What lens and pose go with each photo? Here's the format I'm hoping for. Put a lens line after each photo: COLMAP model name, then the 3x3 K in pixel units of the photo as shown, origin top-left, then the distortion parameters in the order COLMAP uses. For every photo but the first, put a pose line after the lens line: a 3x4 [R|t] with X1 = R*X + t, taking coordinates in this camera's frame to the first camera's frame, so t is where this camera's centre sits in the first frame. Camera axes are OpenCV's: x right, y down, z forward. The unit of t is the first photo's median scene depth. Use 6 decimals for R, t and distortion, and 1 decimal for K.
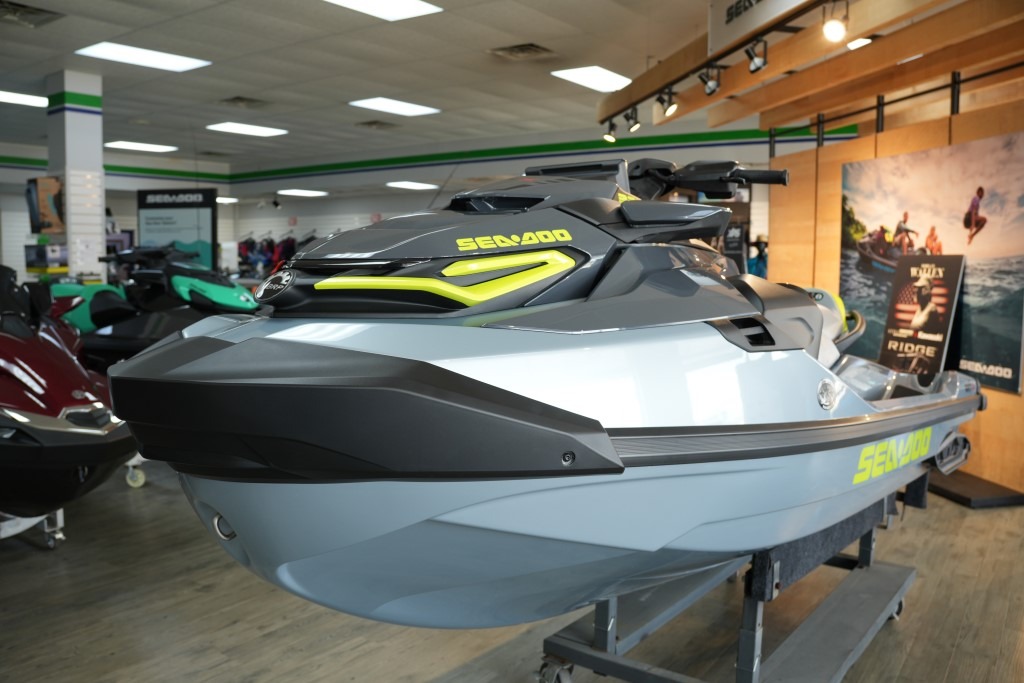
lens RADIAL K [[848.8, 0, 510.3], [0, 848.8, 345.6], [0, 0, 1]] dist [-0.190974, 0.121973]
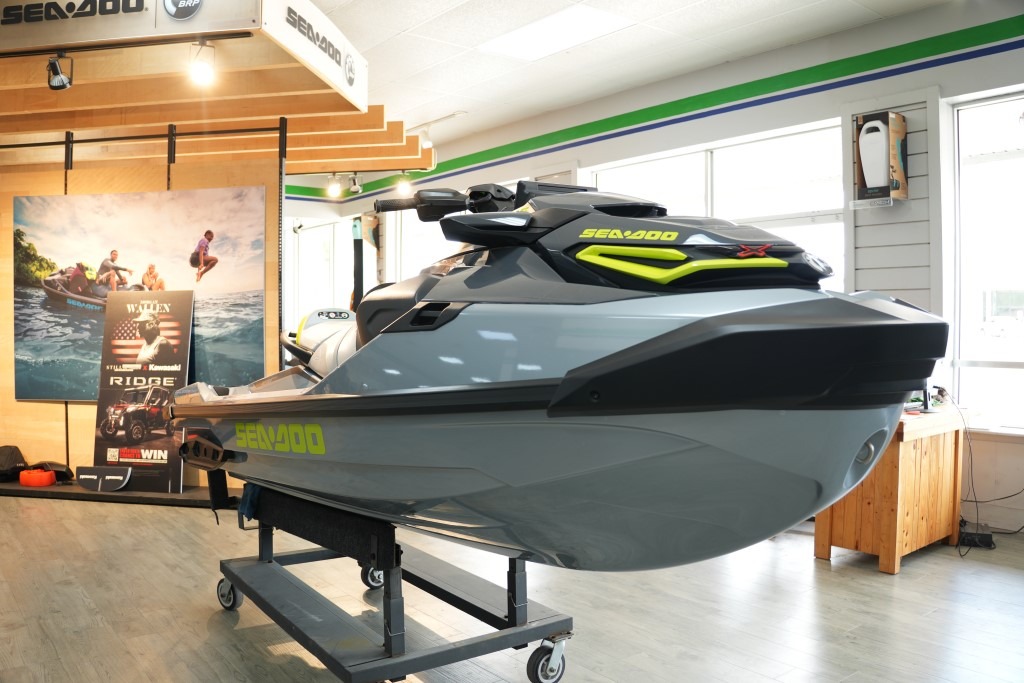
lens RADIAL K [[848.8, 0, 511.9], [0, 848.8, 340.8], [0, 0, 1]] dist [-0.190974, 0.121973]
pose [[0.298052, -0.026961, 0.954169, -0.360584], [0.097250, 0.995257, -0.002256, 0.000268], [-0.949583, 0.093465, 0.299261, 0.238028]]
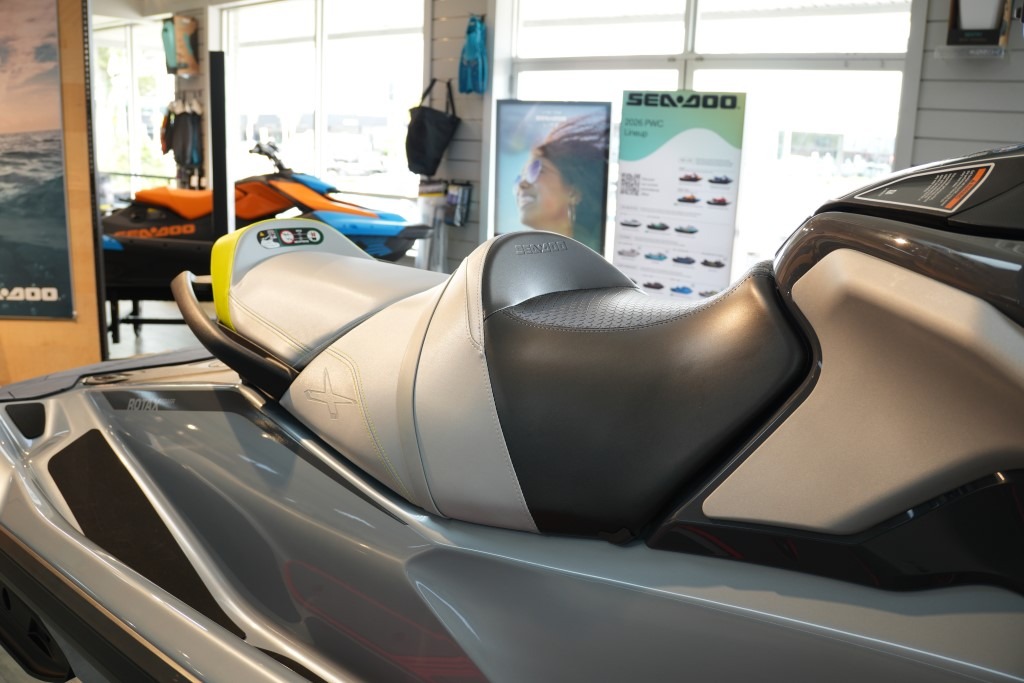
lens RADIAL K [[848.8, 0, 518.6], [0, 848.8, 342.0], [0, 0, 1]] dist [-0.190974, 0.121973]
pose [[0.051836, -0.230593, 0.971669, -0.070960], [0.060388, 0.971920, 0.227431, -0.056129], [-0.996828, 0.046888, 0.064306, 0.457893]]
